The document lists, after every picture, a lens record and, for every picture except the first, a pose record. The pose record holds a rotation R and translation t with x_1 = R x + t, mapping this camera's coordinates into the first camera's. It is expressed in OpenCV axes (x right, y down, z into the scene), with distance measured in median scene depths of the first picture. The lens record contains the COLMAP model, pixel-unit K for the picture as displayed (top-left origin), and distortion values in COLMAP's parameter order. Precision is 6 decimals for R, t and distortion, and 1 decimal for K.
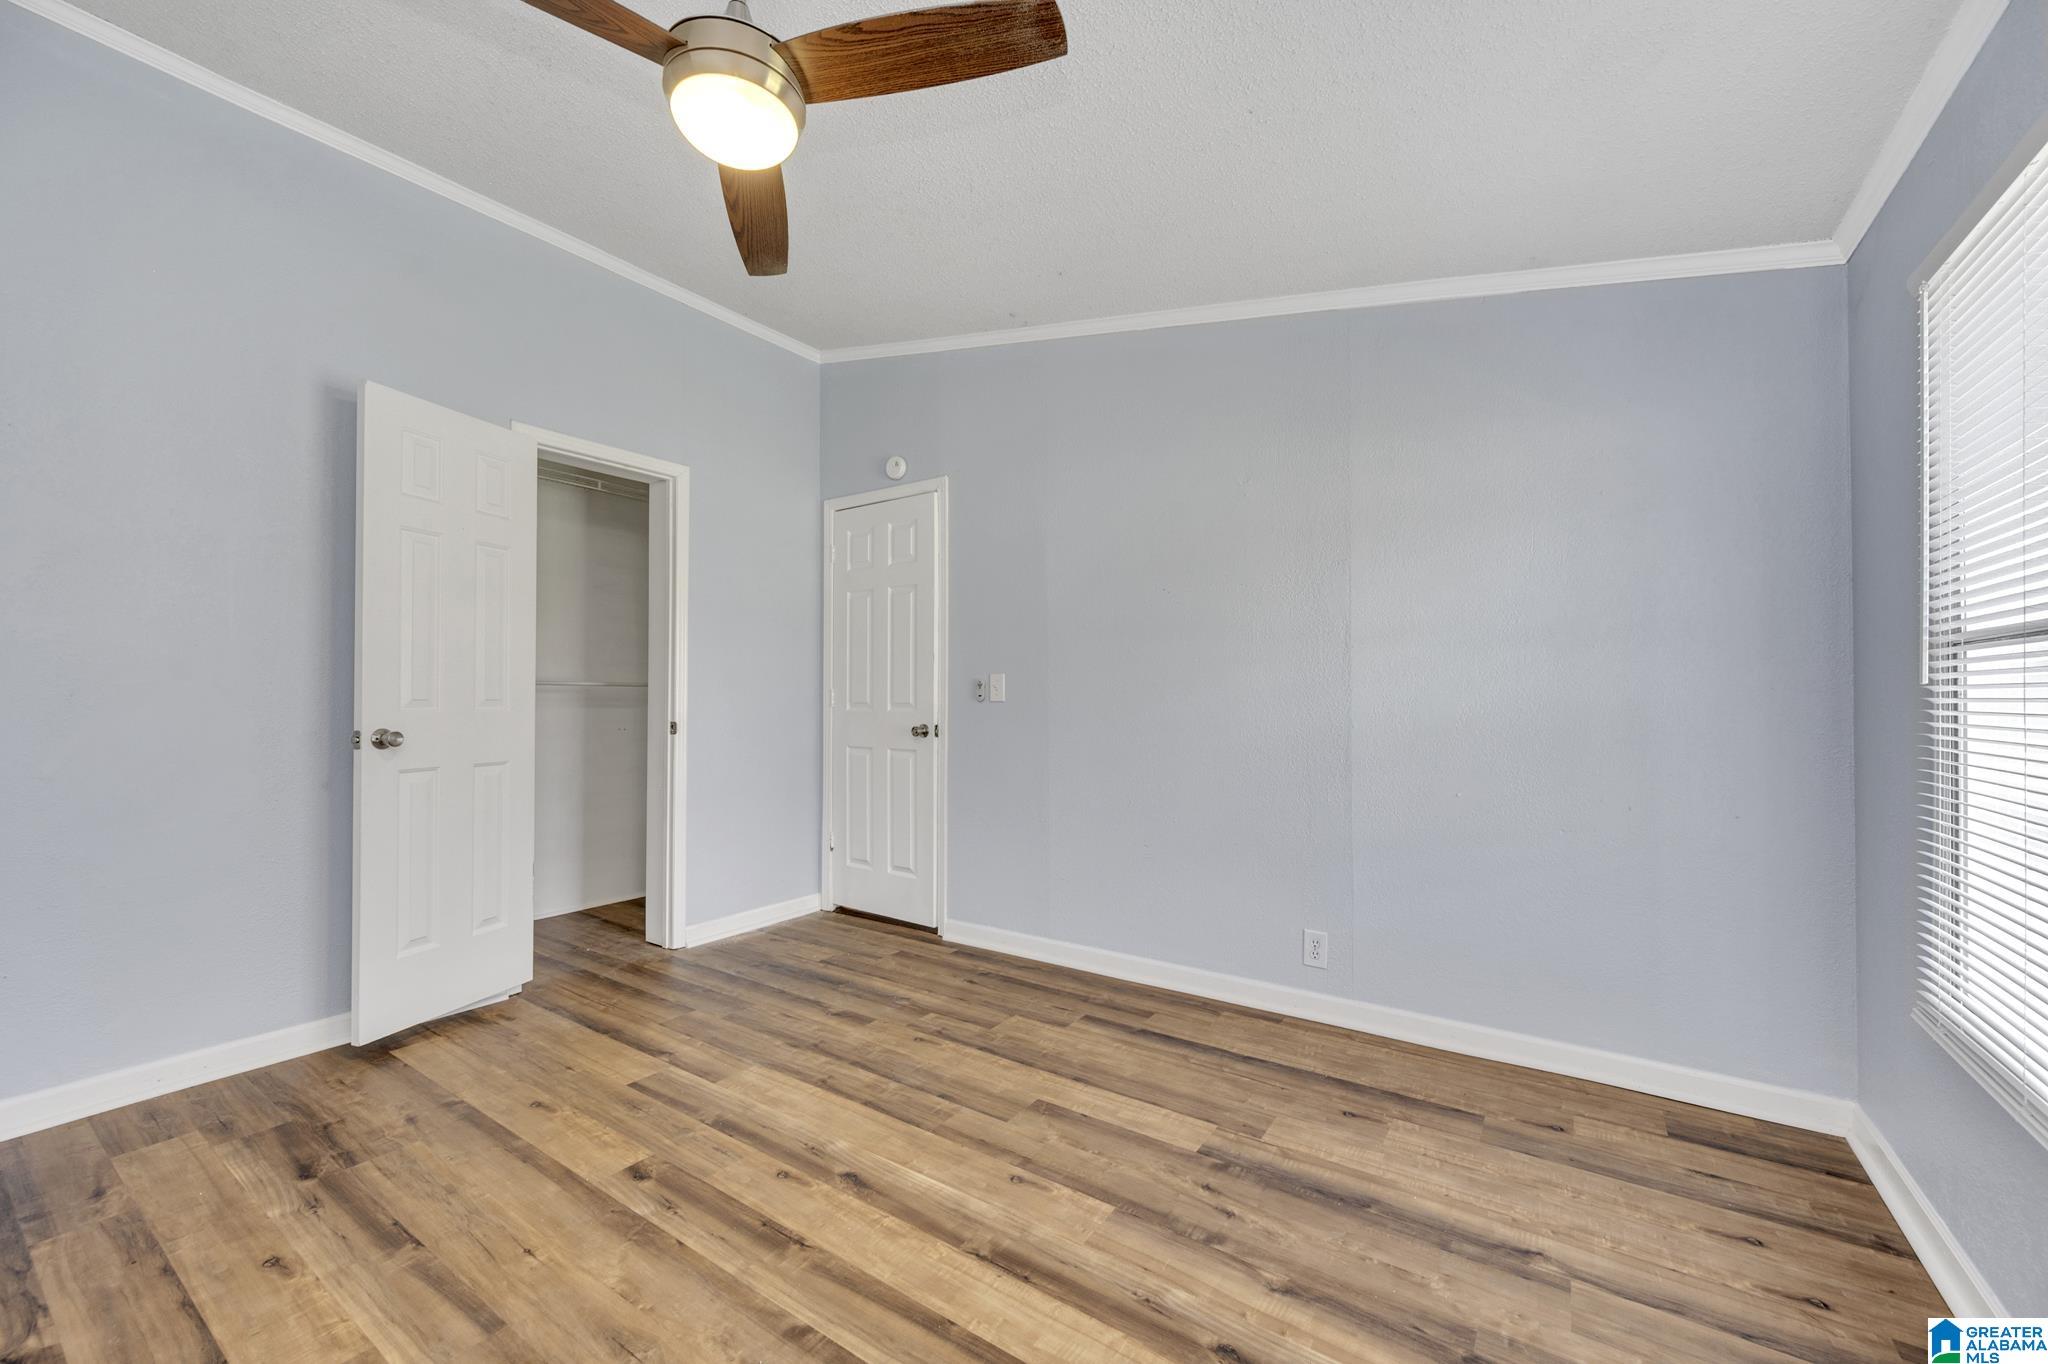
lens RADIAL K [[804.0, 0, 1025.5], [0, 804.0, 690.1], [0, 0, 1]] dist [0.000208, -0.000441]
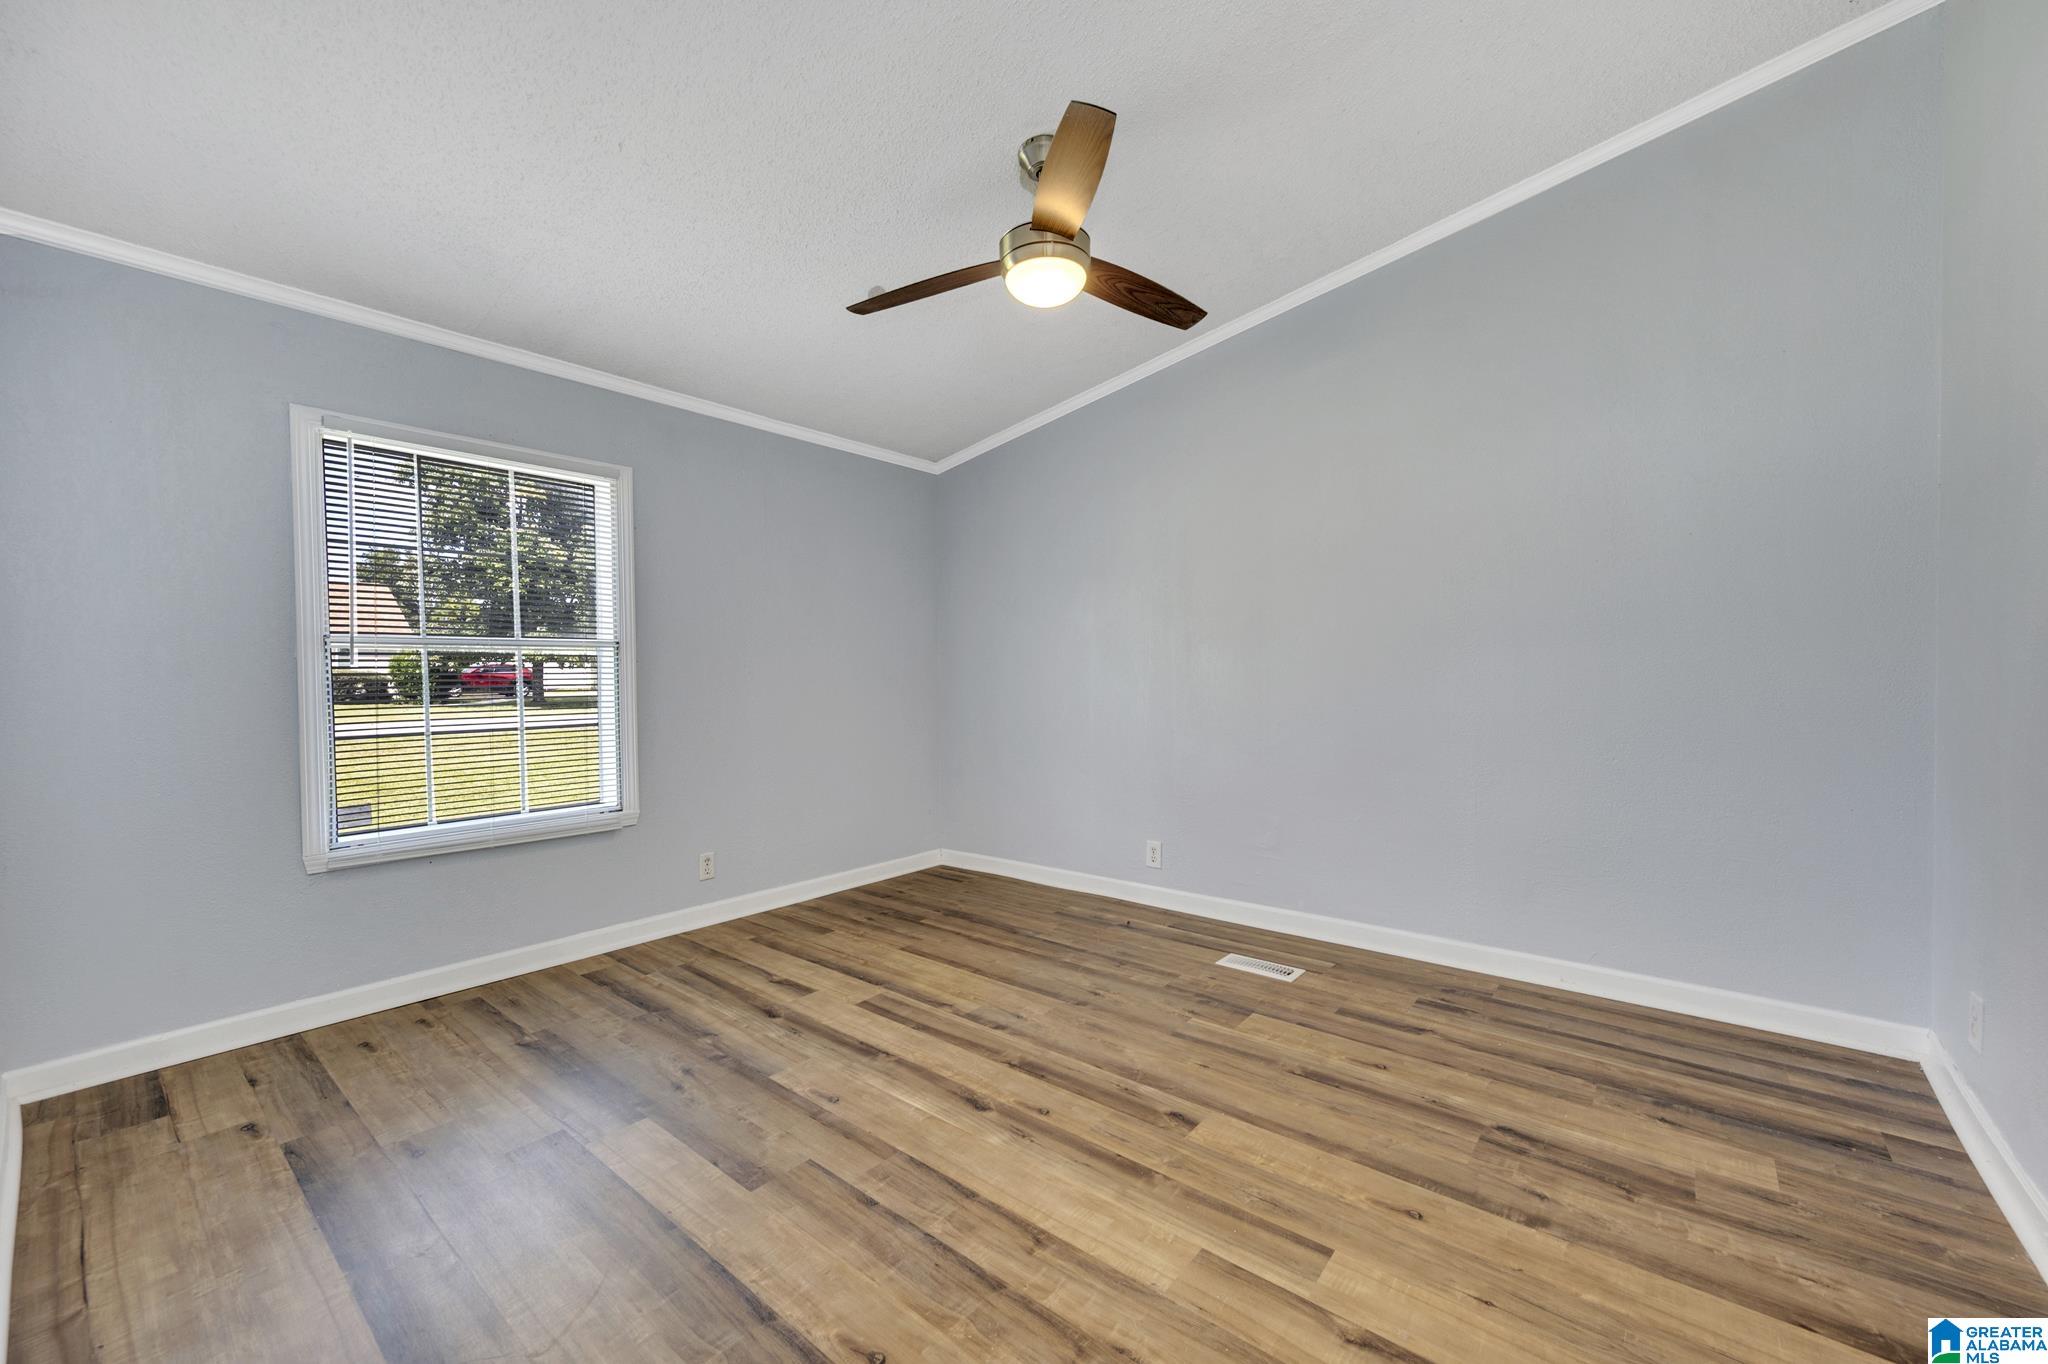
lens RADIAL K [[804.0, 0, 1025.5], [0, 804.0, 690.1], [0, 0, 1]] dist [0.000208, -0.000441]
pose [[-0.996007, 0.004467, 0.089163, -0.373519], [0.005453, 0.999927, 0.010814, 0.027627], [-0.089108, 0.011257, -0.995958, 2.053048]]
